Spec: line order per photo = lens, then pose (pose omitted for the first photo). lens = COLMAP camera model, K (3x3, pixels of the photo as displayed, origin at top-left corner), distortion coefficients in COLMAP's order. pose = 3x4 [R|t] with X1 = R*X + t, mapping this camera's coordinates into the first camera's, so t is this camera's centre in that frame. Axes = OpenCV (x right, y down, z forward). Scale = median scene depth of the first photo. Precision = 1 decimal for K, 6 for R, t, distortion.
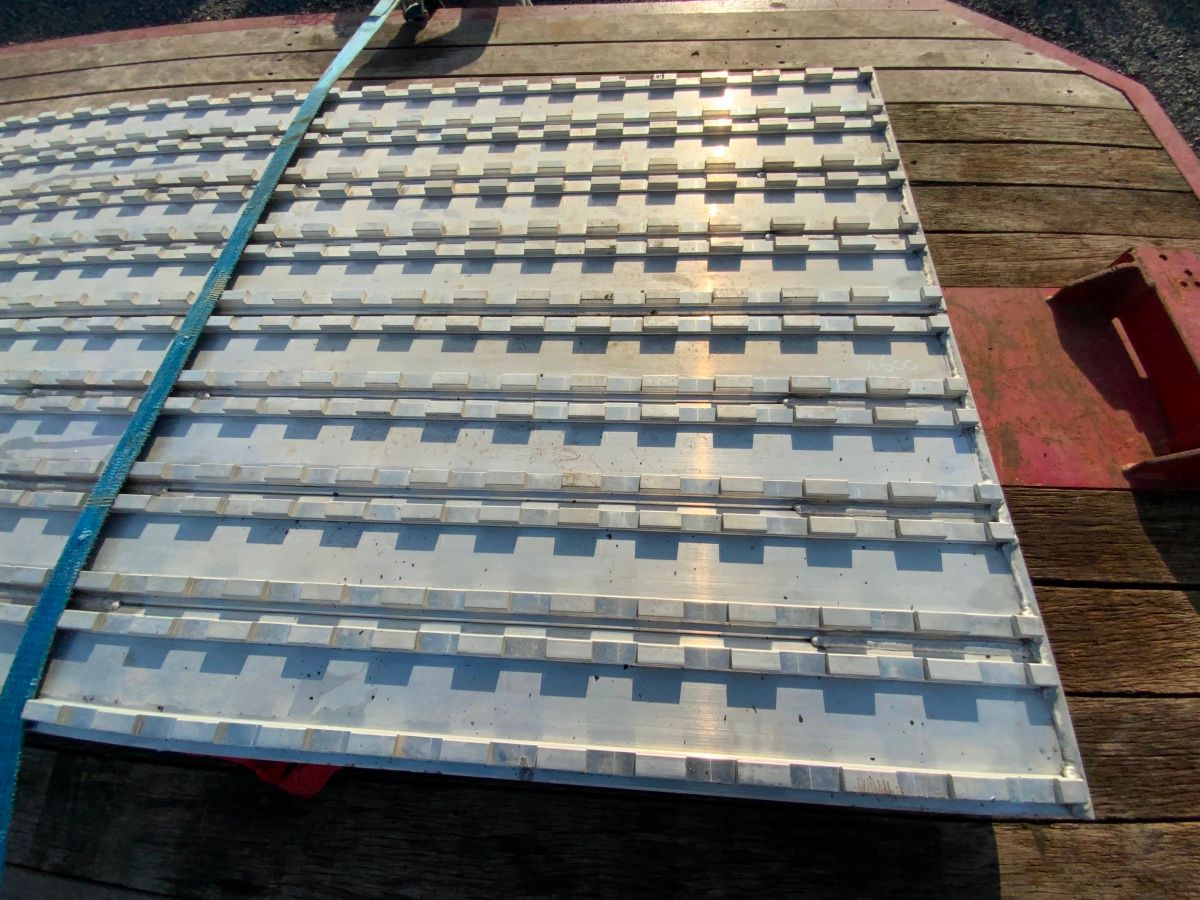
lens RADIAL K [[494.3, 0, 600.0], [0, 494.3, 450.0], [0, 0, 1]] dist [0.025865, -0.022108]
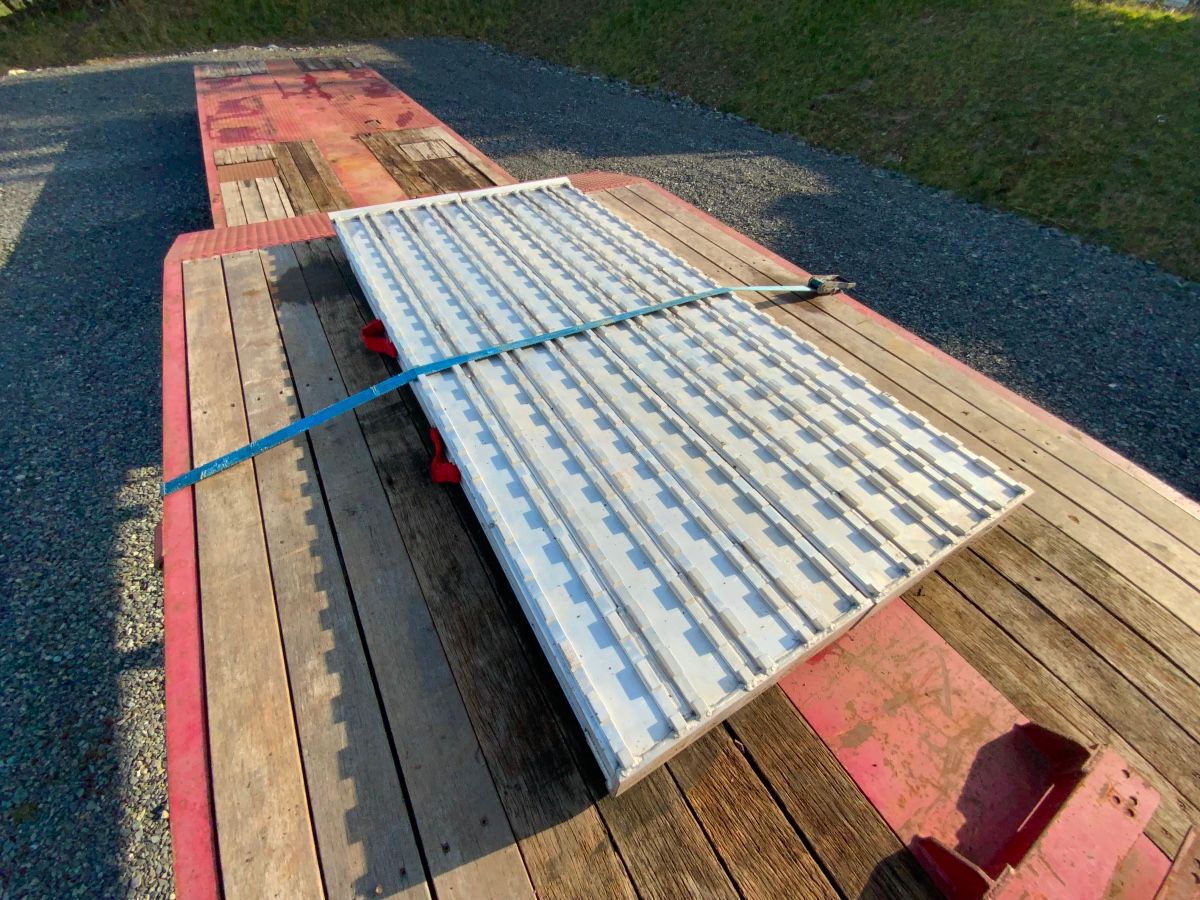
lens RADIAL K [[499.2, 0, 596.6], [0, 499.2, 445.9], [0, 0, 1]] dist [0.023320, -0.020348]
pose [[0.545924, 0.650986, -0.527432, 0.663574], [-0.785733, 0.616328, -0.052574, 0.125199], [0.290846, 0.443122, 0.847969, -0.560871]]
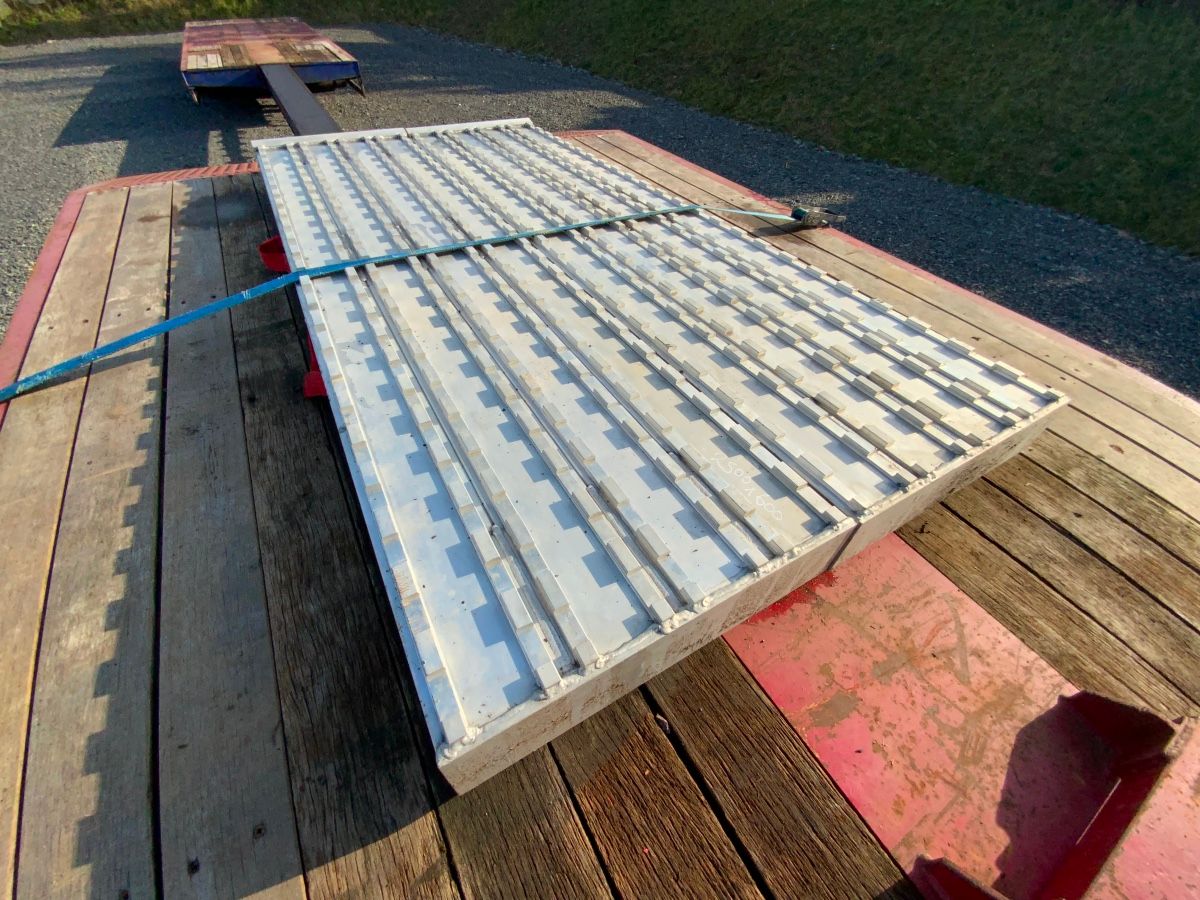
lens RADIAL K [[494.3, 0, 600.0], [0, 494.3, 450.0], [0, 0, 1]] dist [0.025865, -0.022108]
pose [[0.542933, 0.639747, -0.544010, 0.788158], [-0.786542, 0.614365, -0.062501, 0.091024], [0.294236, 0.461821, 0.836747, -0.041757]]
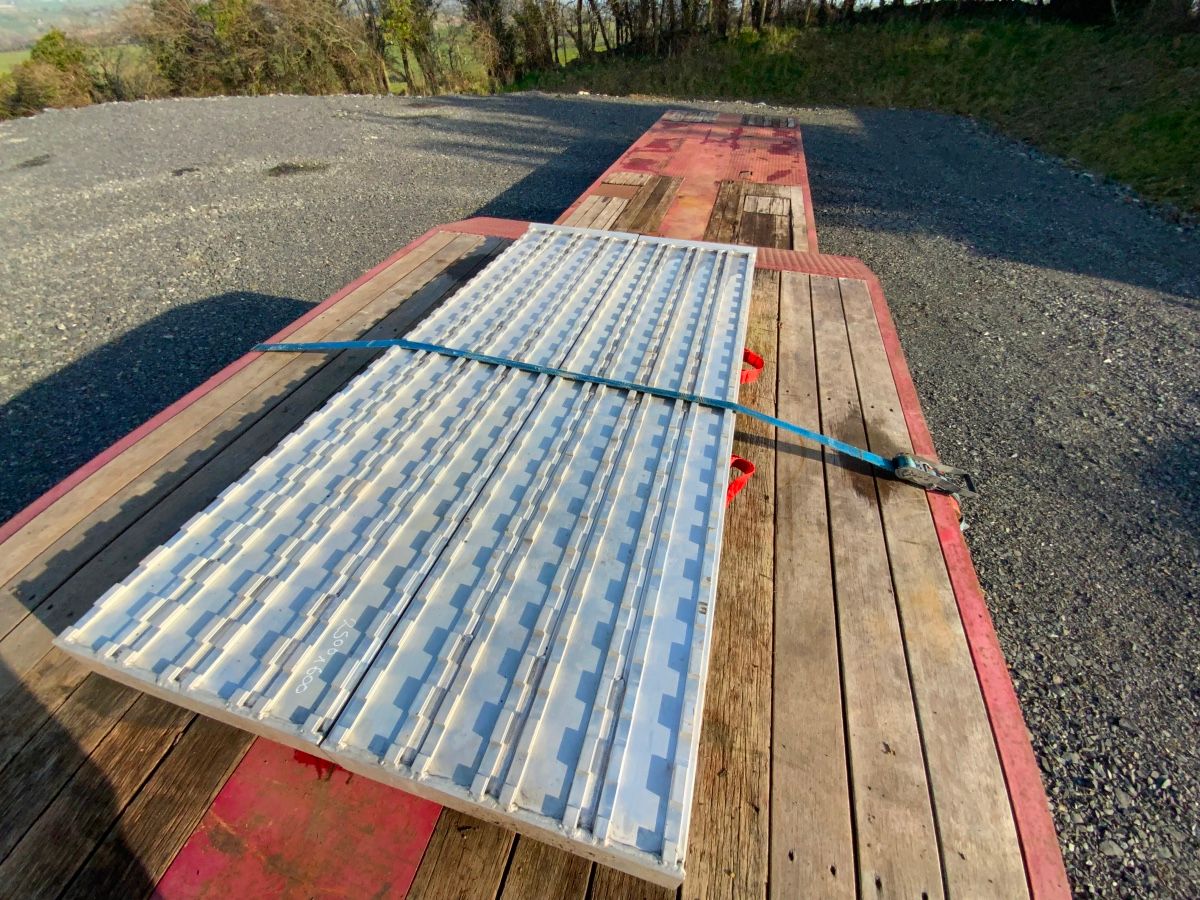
lens RADIAL K [[479.2, 0, 600.0], [0, 479.2, 450.0], [0, 0, 1]] dist [0.023940, -0.019398]
pose [[-0.225158, 0.708617, -0.668704, 0.737182], [-0.880603, 0.145697, 0.450900, -1.332962], [0.416944, 0.690387, 0.591205, 0.124848]]
